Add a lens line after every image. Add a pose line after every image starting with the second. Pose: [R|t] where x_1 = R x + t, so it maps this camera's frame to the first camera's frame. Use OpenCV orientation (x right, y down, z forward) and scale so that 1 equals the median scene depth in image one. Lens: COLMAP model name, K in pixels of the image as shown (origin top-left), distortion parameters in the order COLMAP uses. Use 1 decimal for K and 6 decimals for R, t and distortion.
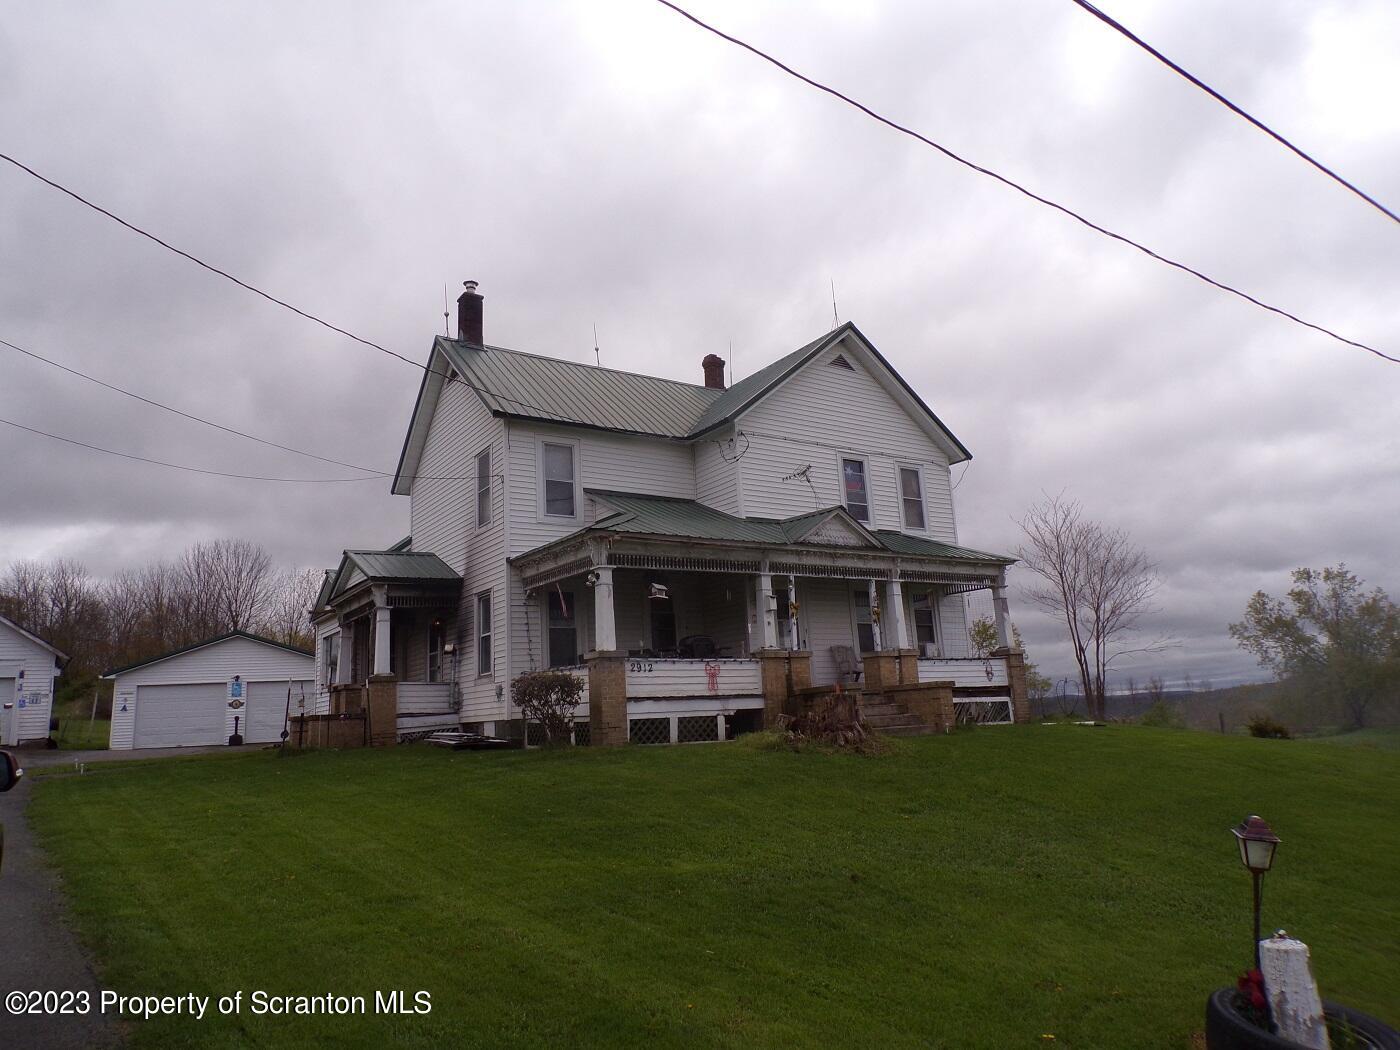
lens RADIAL K [[966.4, 0, 700.0], [0, 966.4, 525.0], [0, 0, 1]] dist [0.000414, 0.000170]
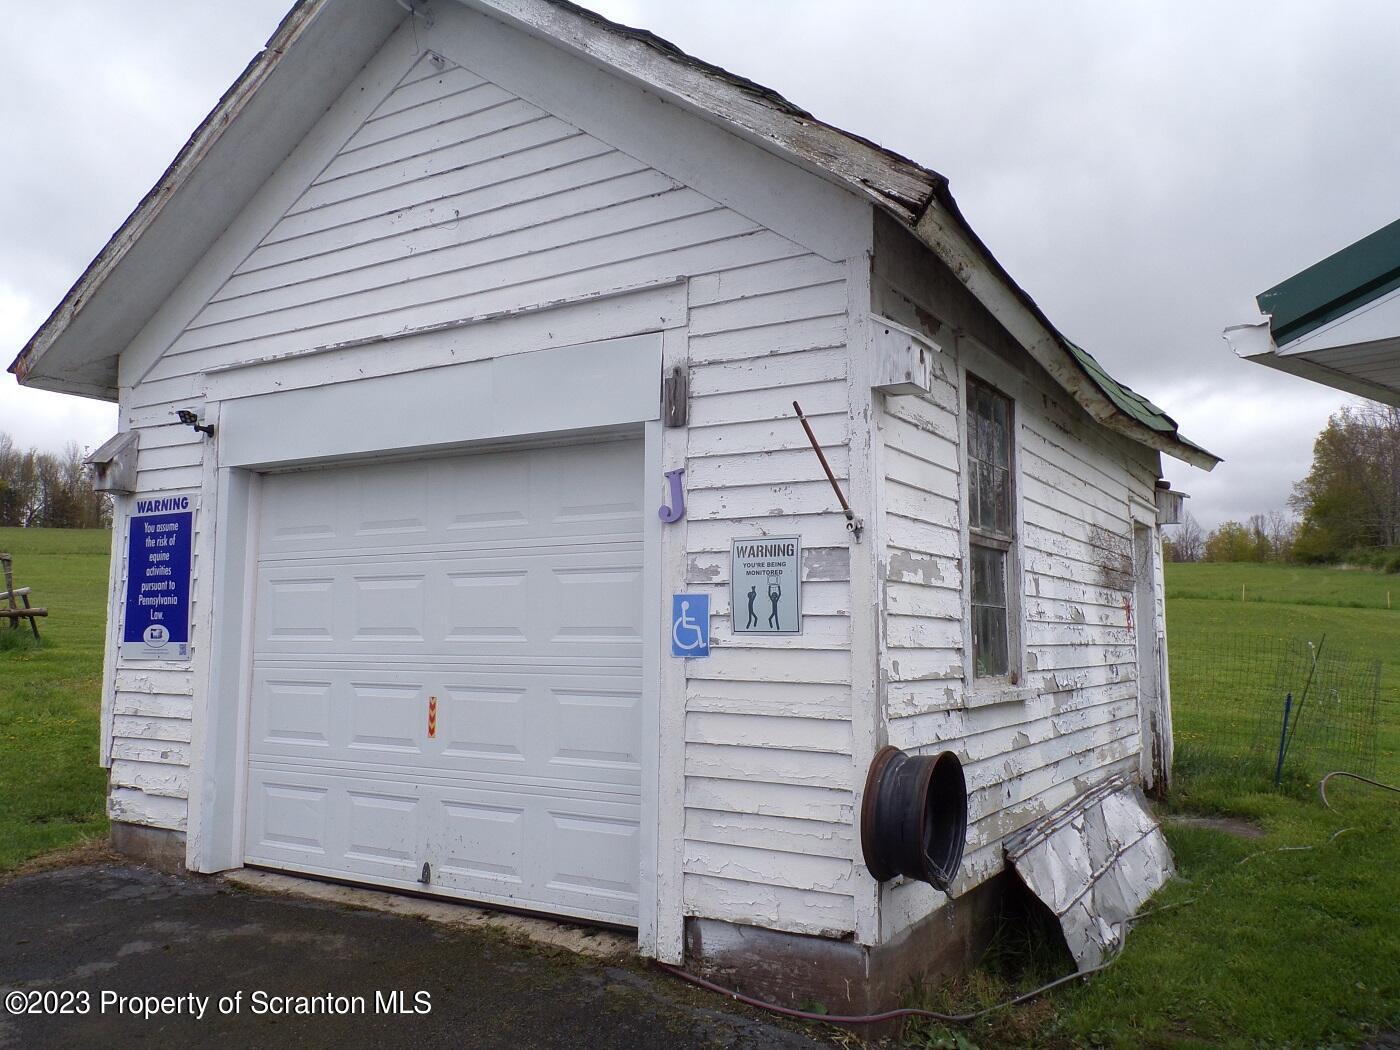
lens RADIAL K [[1140.6, 0, 700.0], [0, 1140.6, 525.0], [0, 0, 1]] dist [0.003004, -0.001535]
pose [[0.376598, -0.033316, -0.925777, -0.564967], [0.161424, 0.986424, 0.030168, 0.167743], [0.912204, -0.160804, 0.376863, 0.947933]]
